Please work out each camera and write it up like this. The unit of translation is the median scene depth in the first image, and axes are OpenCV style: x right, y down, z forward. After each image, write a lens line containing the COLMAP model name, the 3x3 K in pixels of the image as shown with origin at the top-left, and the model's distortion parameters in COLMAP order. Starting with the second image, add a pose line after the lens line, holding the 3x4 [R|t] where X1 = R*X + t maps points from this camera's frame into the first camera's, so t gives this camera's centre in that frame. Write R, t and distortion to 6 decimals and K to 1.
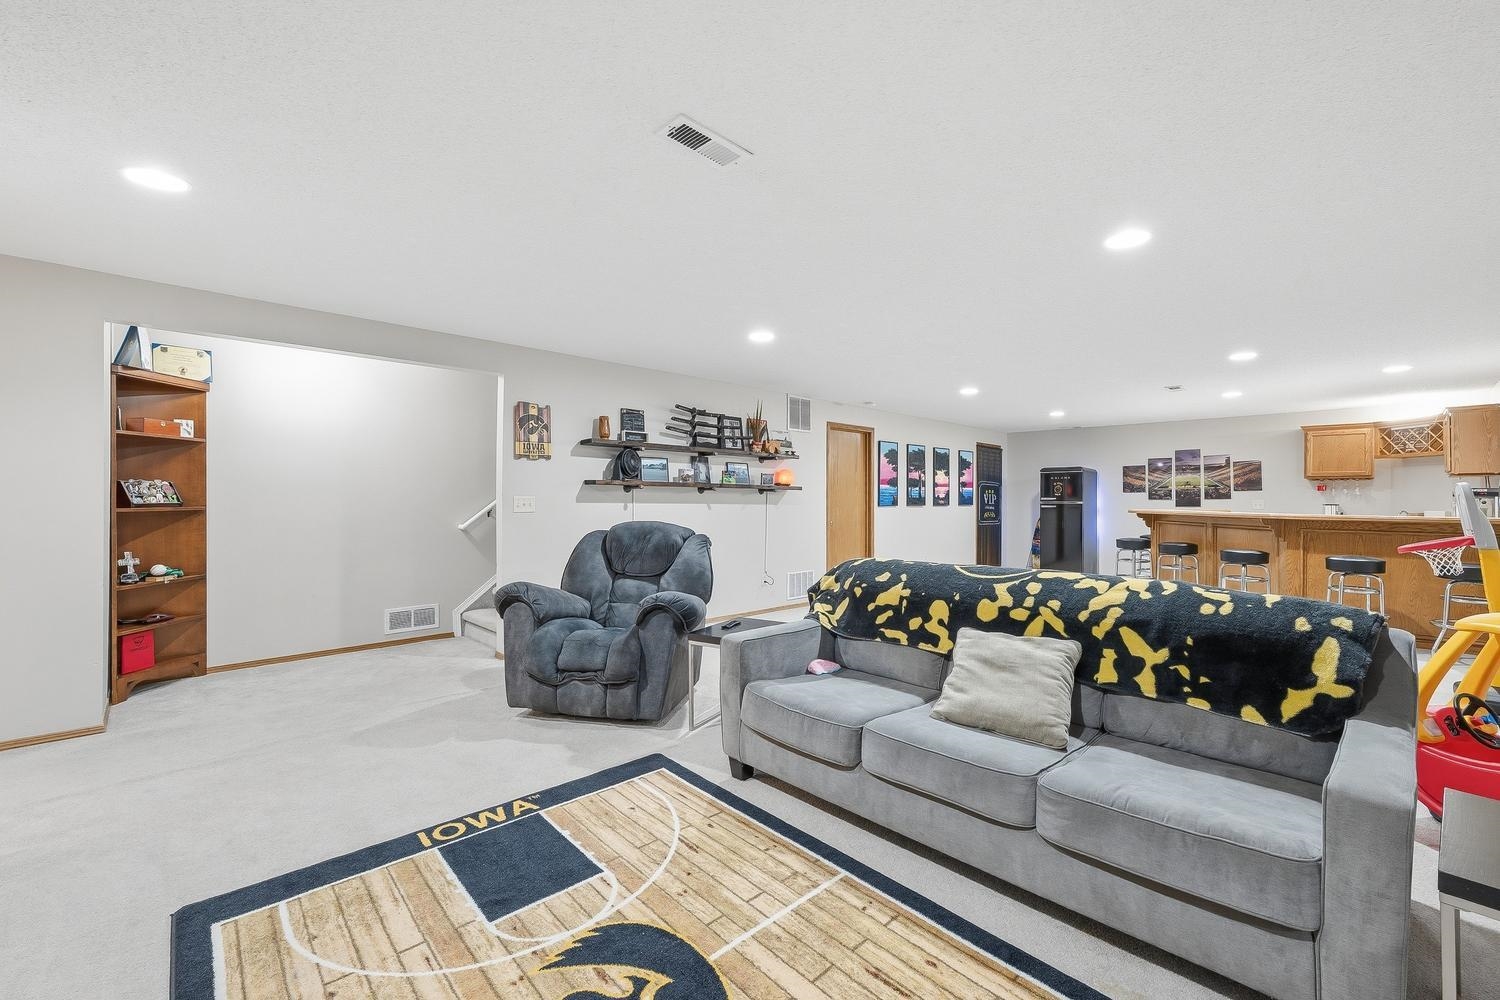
lens RADIAL K [[613.9, 0, 751.0], [0, 613.9, 500.0], [0, 0, 1]] dist [0.004663, -0.000335]
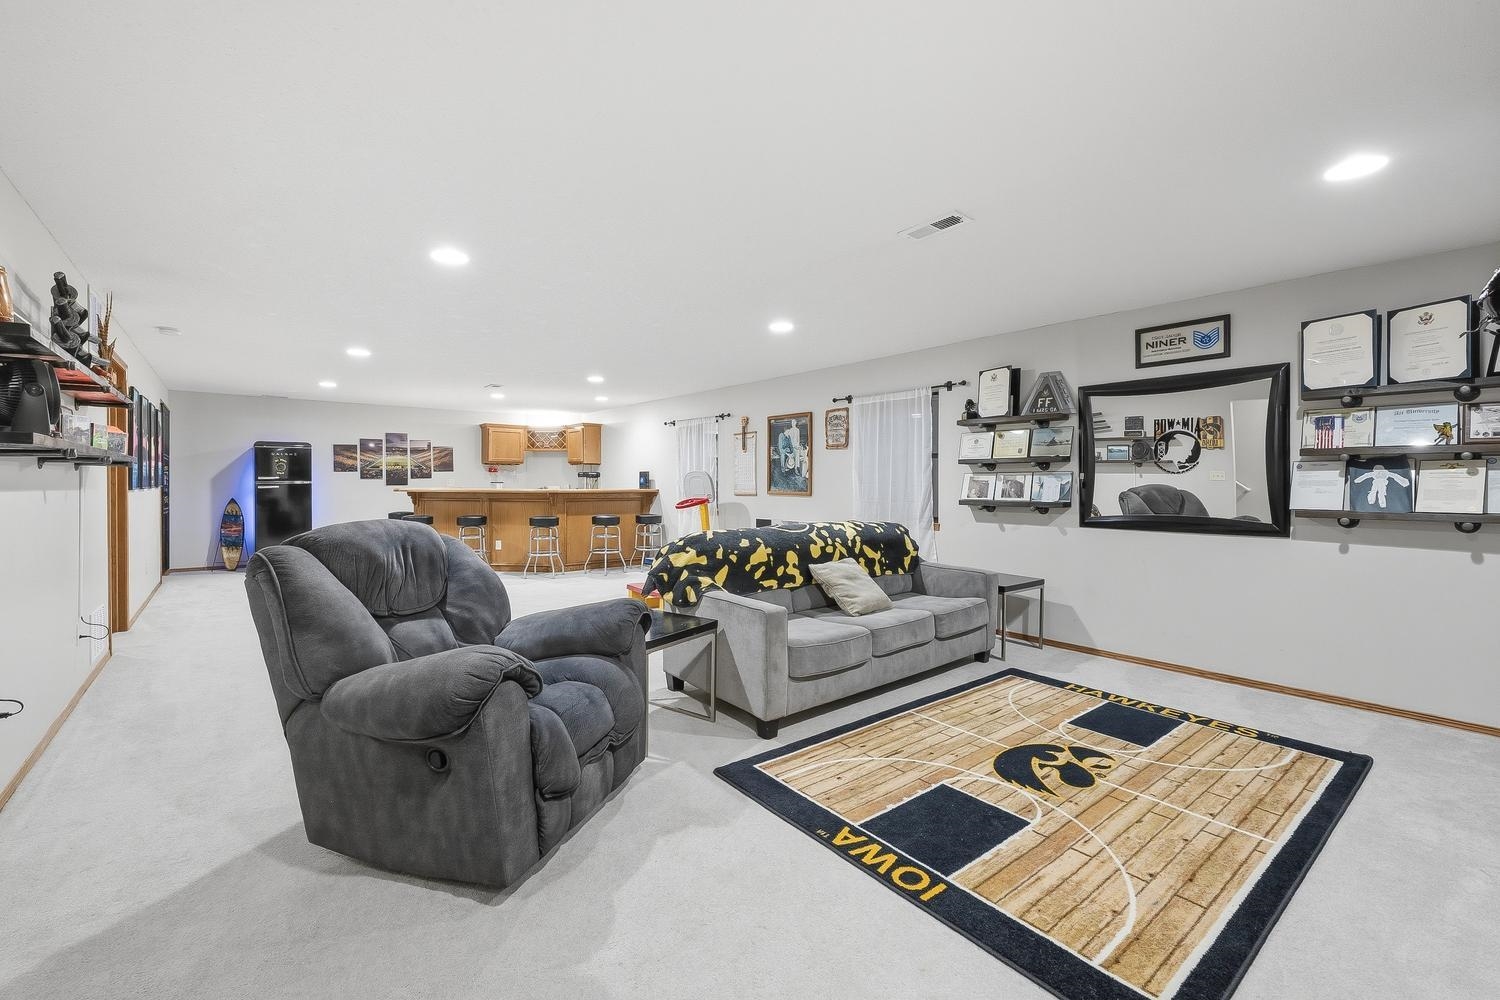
lens RADIAL K [[613.9, 0, 750.6], [0, 613.9, 484.6], [0, 0, 1]] dist [0.004663, -0.000335]
pose [[0.088425, -0.009534, 0.996037, -1.087847], [-0.001291, 0.999952, 0.009686, -0.006032], [-0.996082, -0.002142, 0.088409, 0.927660]]
